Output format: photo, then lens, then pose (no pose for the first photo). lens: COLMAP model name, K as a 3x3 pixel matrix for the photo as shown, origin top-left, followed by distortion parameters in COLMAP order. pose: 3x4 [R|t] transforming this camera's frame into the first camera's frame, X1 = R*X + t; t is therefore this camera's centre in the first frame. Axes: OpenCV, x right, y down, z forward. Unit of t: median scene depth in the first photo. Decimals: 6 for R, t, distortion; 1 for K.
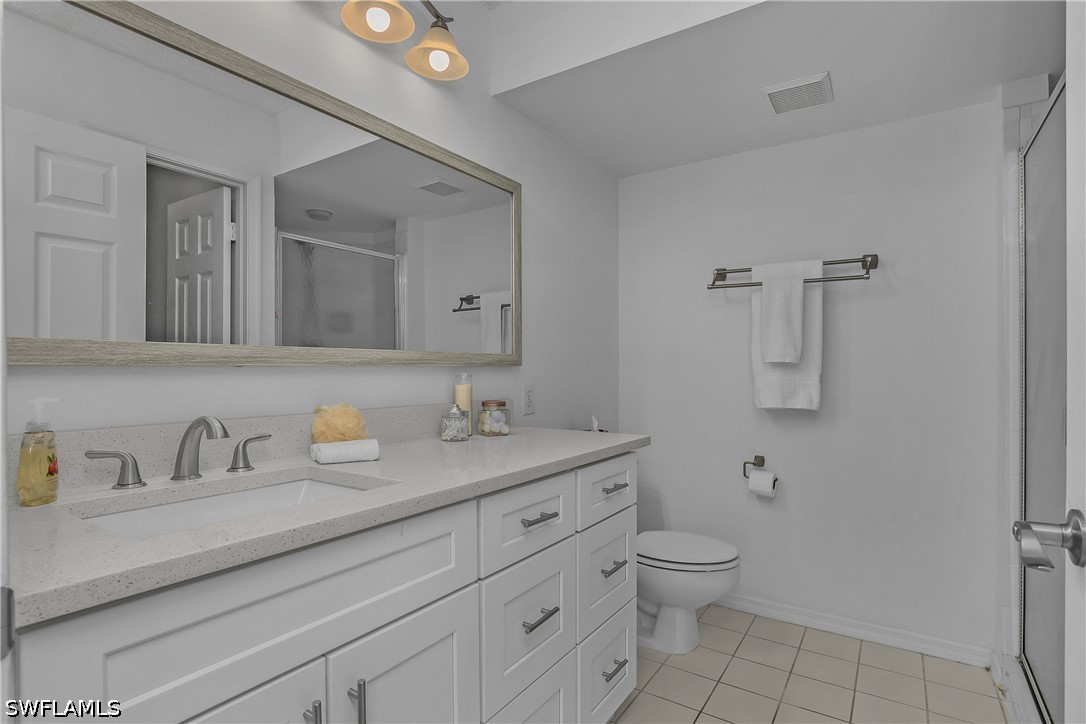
lens RADIAL K [[542.5, 0, 541.0], [0, 542.5, 366.4], [0, 0, 1]] dist [-0.004115, 0.000794]
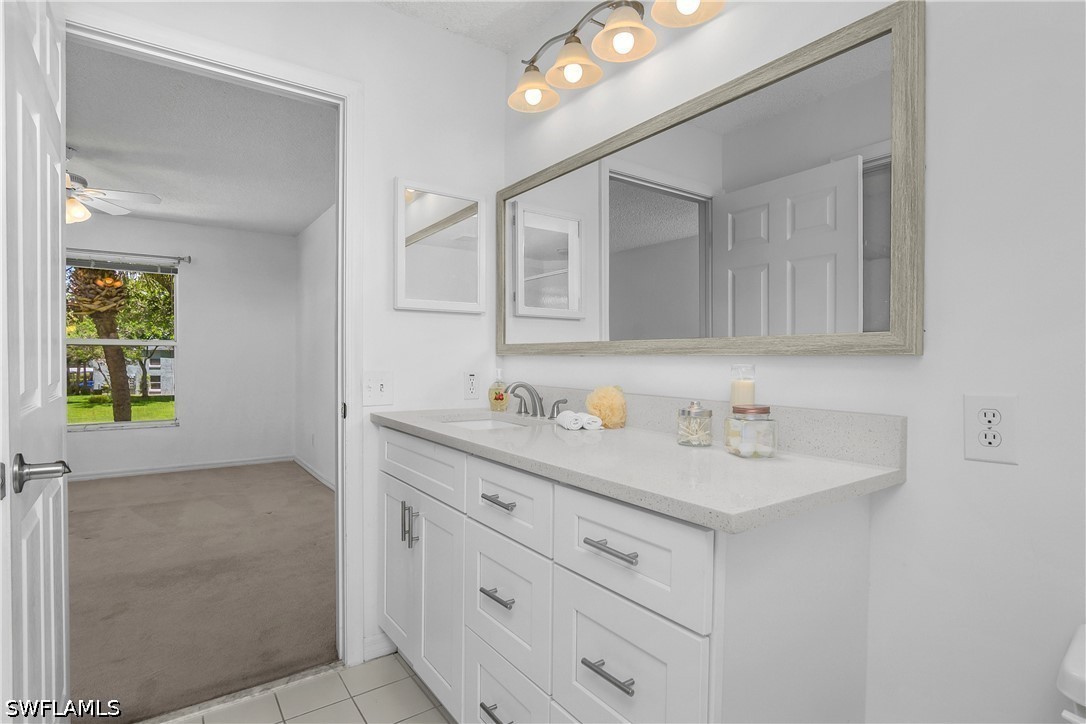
lens RADIAL K [[542.5, 0, 541.0], [0, 542.5, 366.4], [0, 0, 1]] dist [-0.004115, 0.000794]
pose [[-0.355962, 0.014070, -0.934394, 0.717975], [0.003697, 0.999900, 0.013648, 0.005676], [0.934493, 0.001404, -0.355979, 1.104608]]
